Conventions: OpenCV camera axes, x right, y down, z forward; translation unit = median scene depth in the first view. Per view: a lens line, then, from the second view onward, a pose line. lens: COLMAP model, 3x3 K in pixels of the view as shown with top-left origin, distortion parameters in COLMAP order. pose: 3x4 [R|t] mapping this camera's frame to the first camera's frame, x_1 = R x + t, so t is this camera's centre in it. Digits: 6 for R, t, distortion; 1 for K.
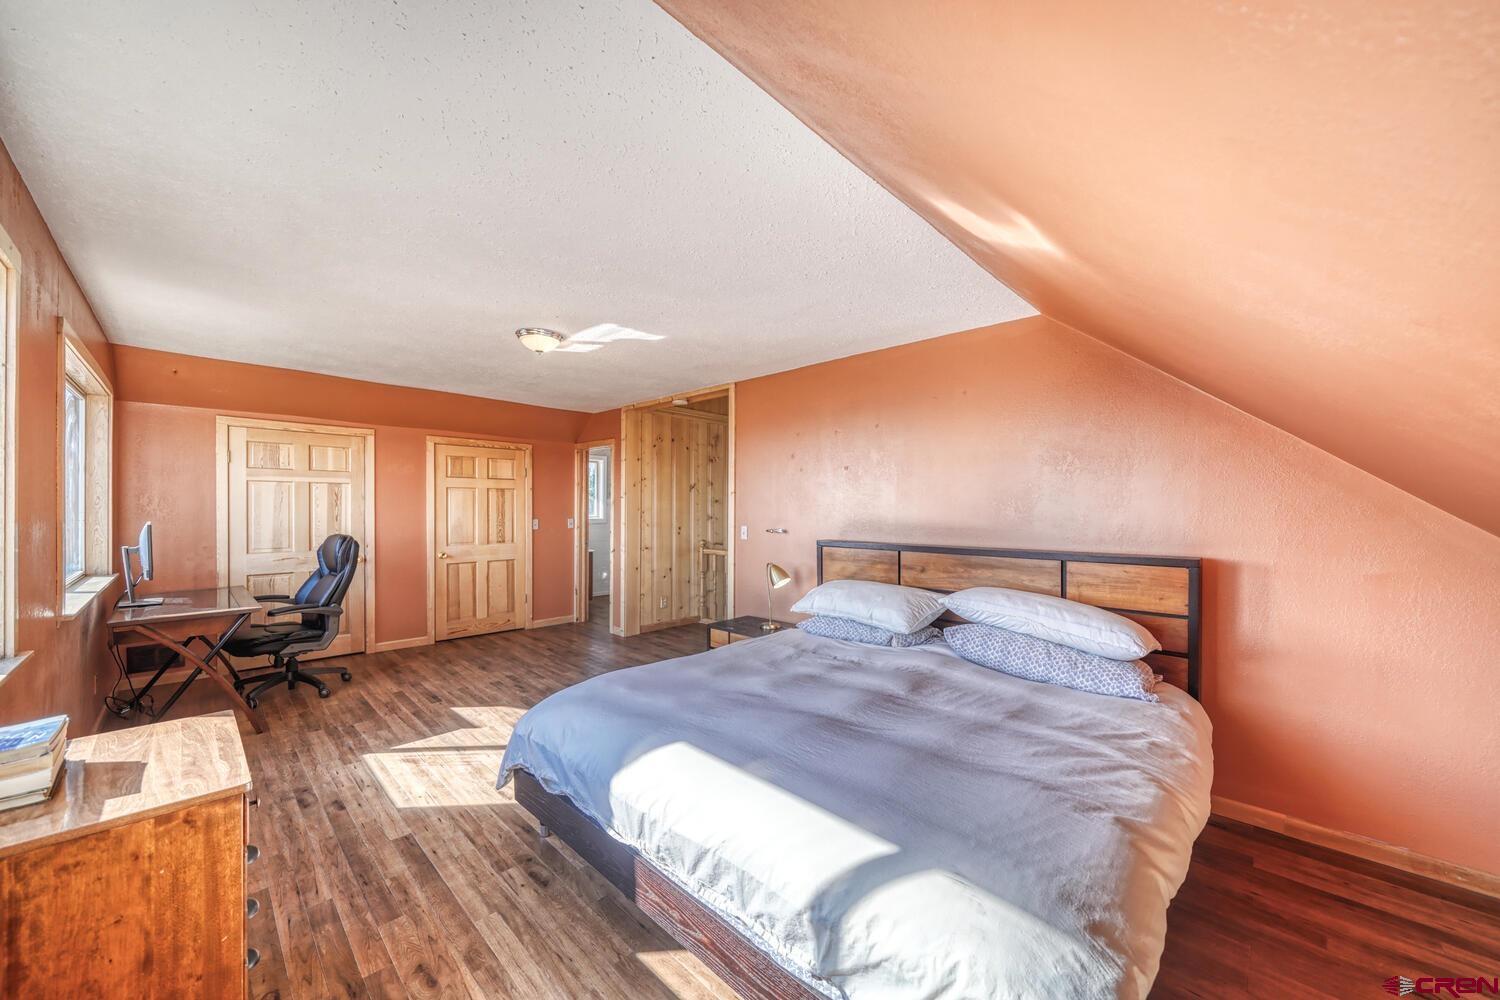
lens RADIAL K [[534.8, 0, 748.6], [0, 534.8, 505.2], [0, 0, 1]] dist [0.000027, -0.000001]
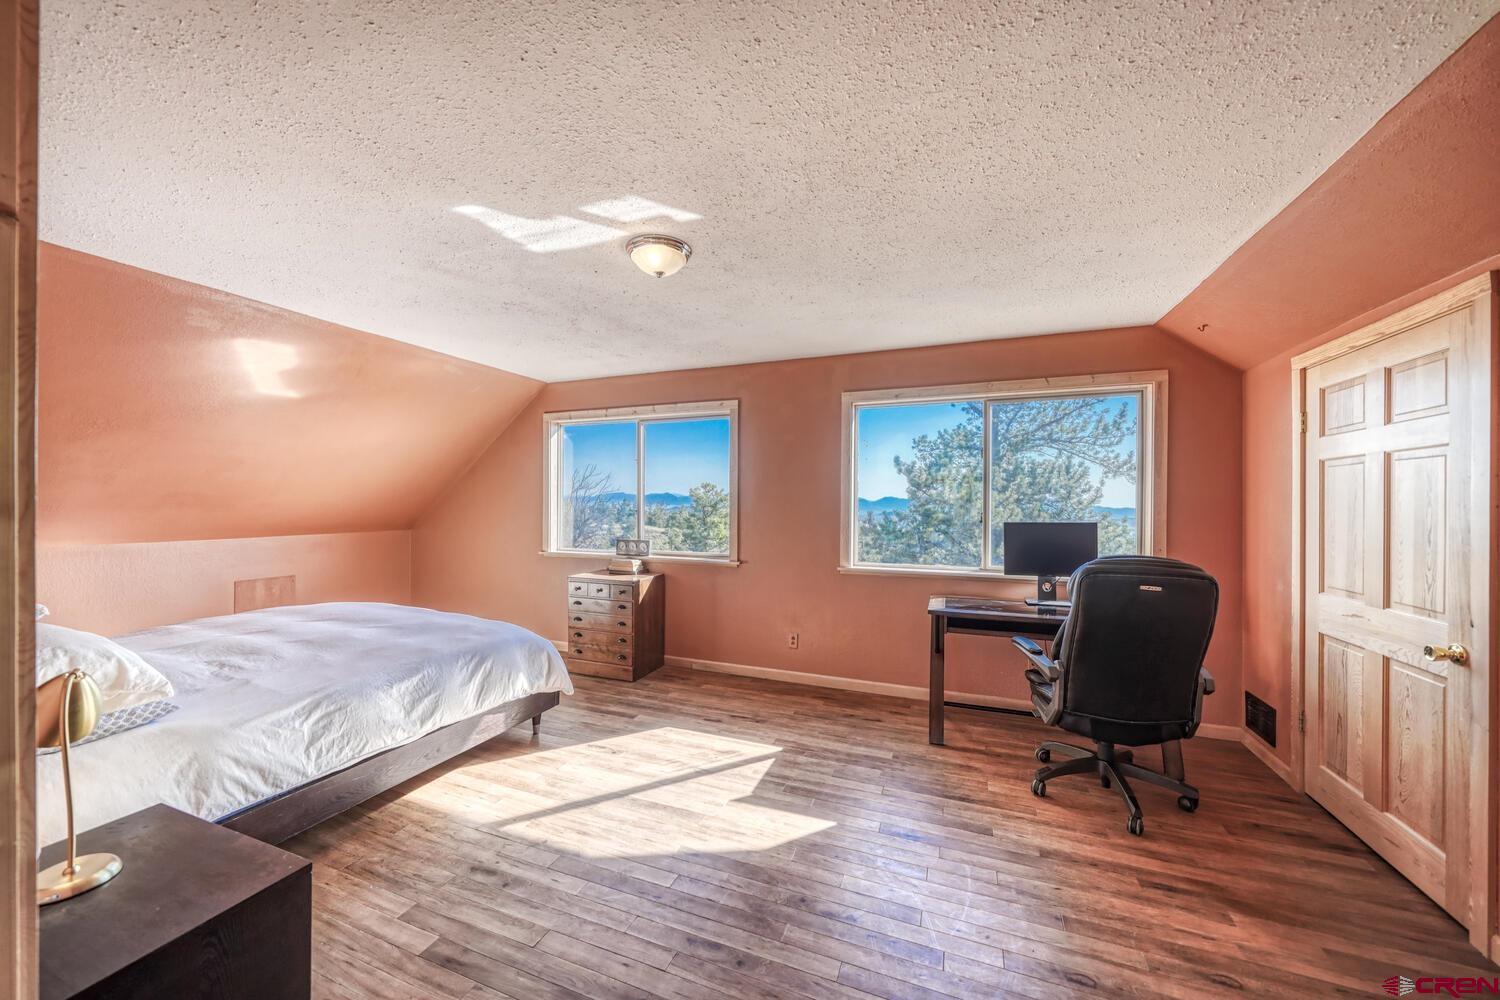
lens RADIAL K [[534.8, 0, 749.1], [0, 534.8, 510.5], [0, 0, 1]] dist [0.000027, -0.000001]
pose [[-0.923782, -0.001109, -0.382917, -0.251921], [-0.004443, 0.999960, 0.007822, 0.004609], [0.382892, 0.008927, -0.923750, 1.798711]]
